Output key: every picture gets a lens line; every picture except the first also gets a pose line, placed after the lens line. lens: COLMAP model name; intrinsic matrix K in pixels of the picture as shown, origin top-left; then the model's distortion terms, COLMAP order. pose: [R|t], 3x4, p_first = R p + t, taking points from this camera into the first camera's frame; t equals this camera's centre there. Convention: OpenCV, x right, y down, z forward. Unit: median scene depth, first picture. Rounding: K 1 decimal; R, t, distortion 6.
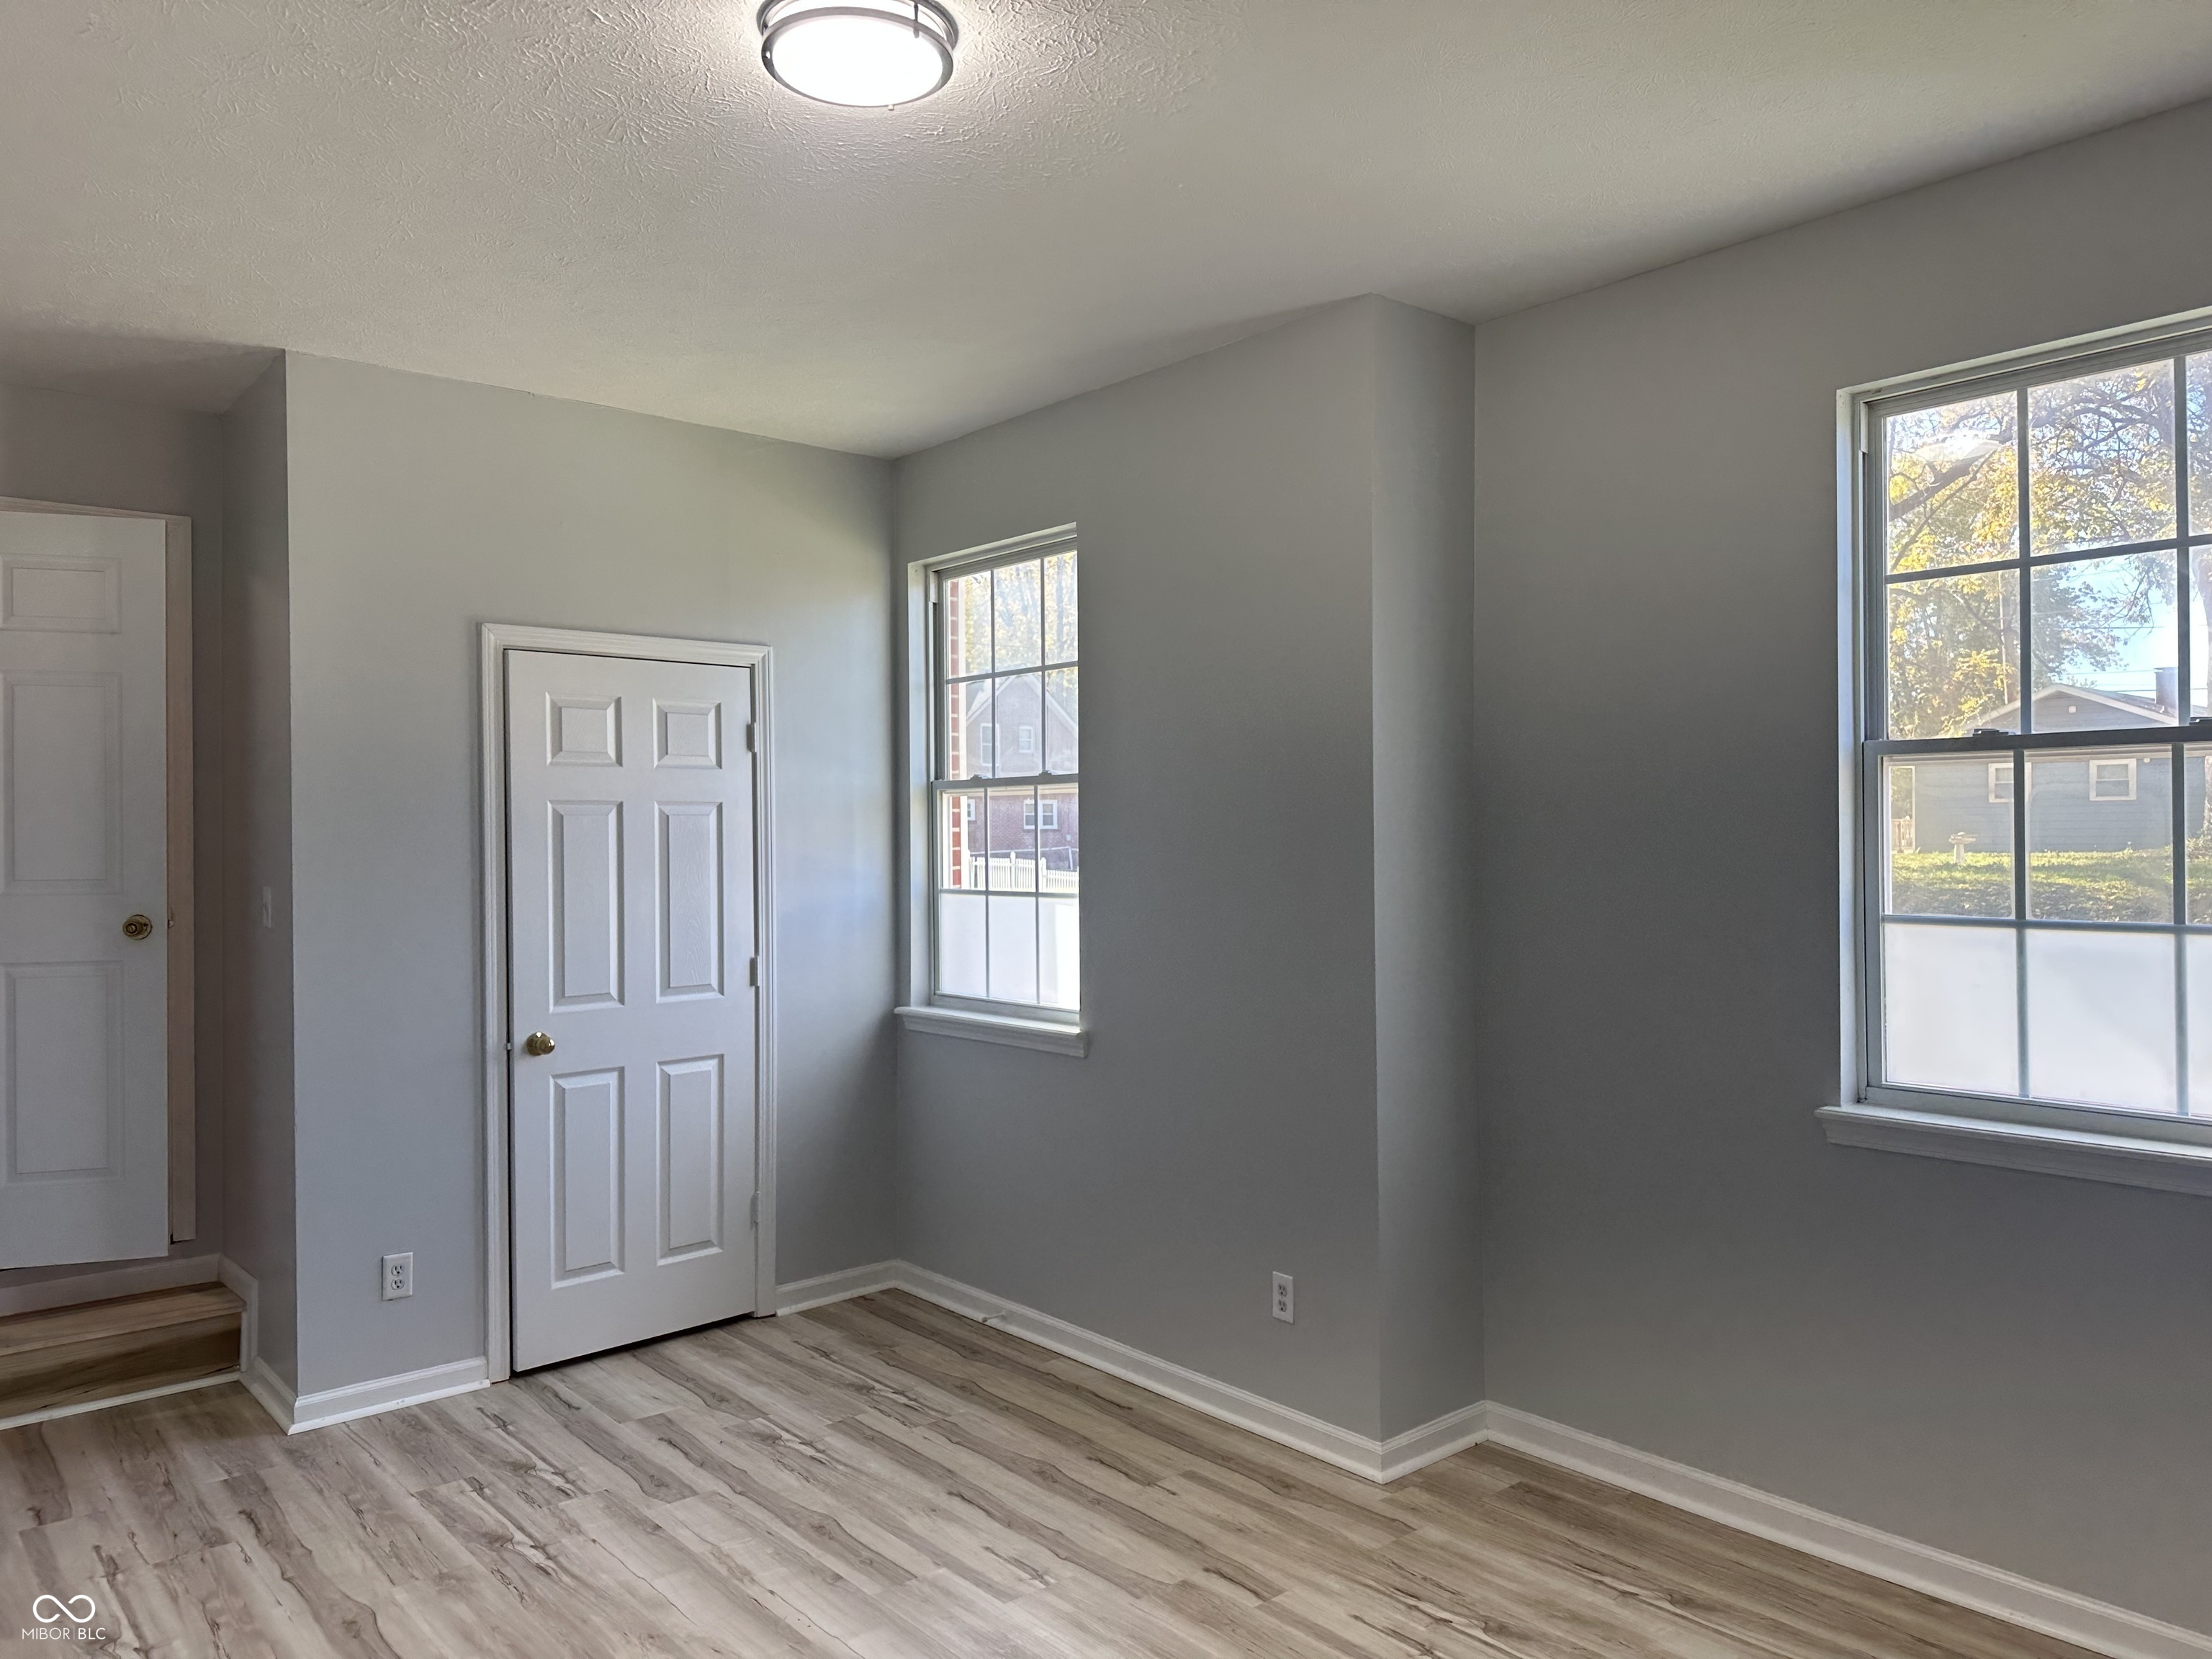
lens RADIAL K [[1515.8, 0, 1106.0], [0, 1515.8, 829.5], [0, 0, 1]] dist [0.116733, -0.107817]
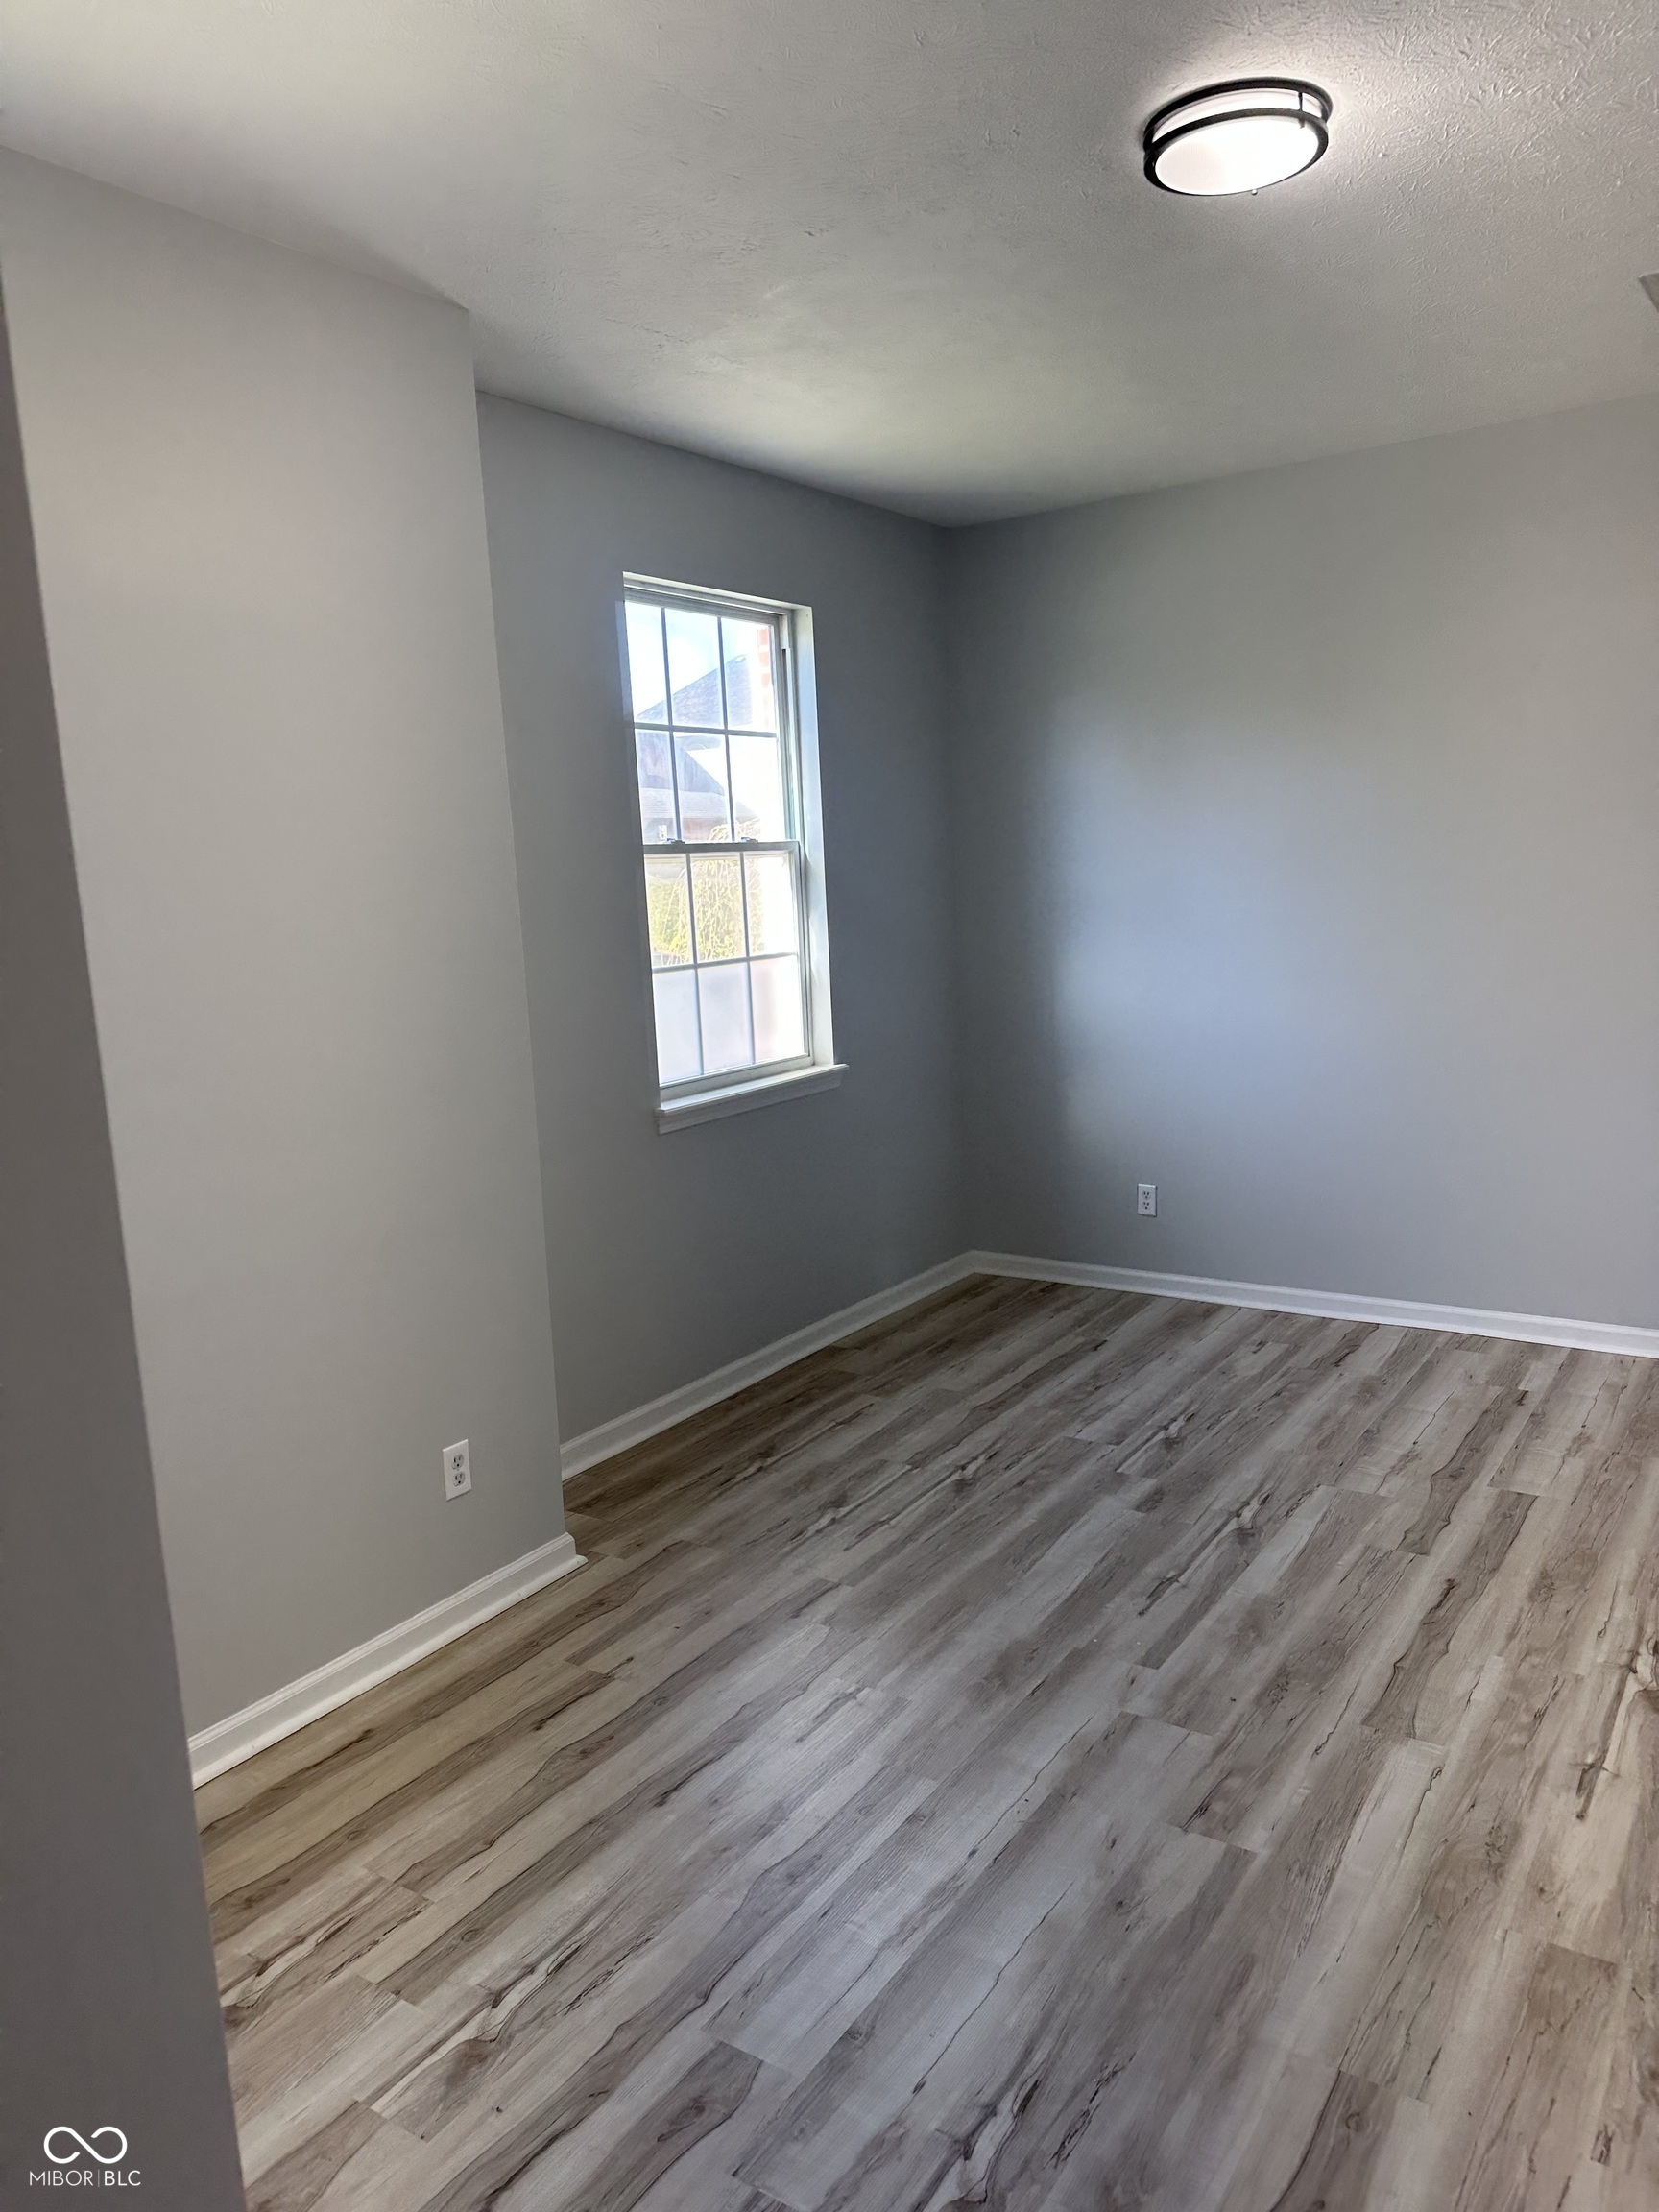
lens RADIAL K [[1515.8, 0, 829.5], [0, 1515.8, 1106.0], [0, 0, 1]] dist [0.116733, -0.107817]
pose [[-0.250003, -0.123333, 0.960358, -0.799531], [0.048602, 0.989005, 0.139664, -0.006751], [-0.967025, 0.081591, -0.241260, 1.071943]]
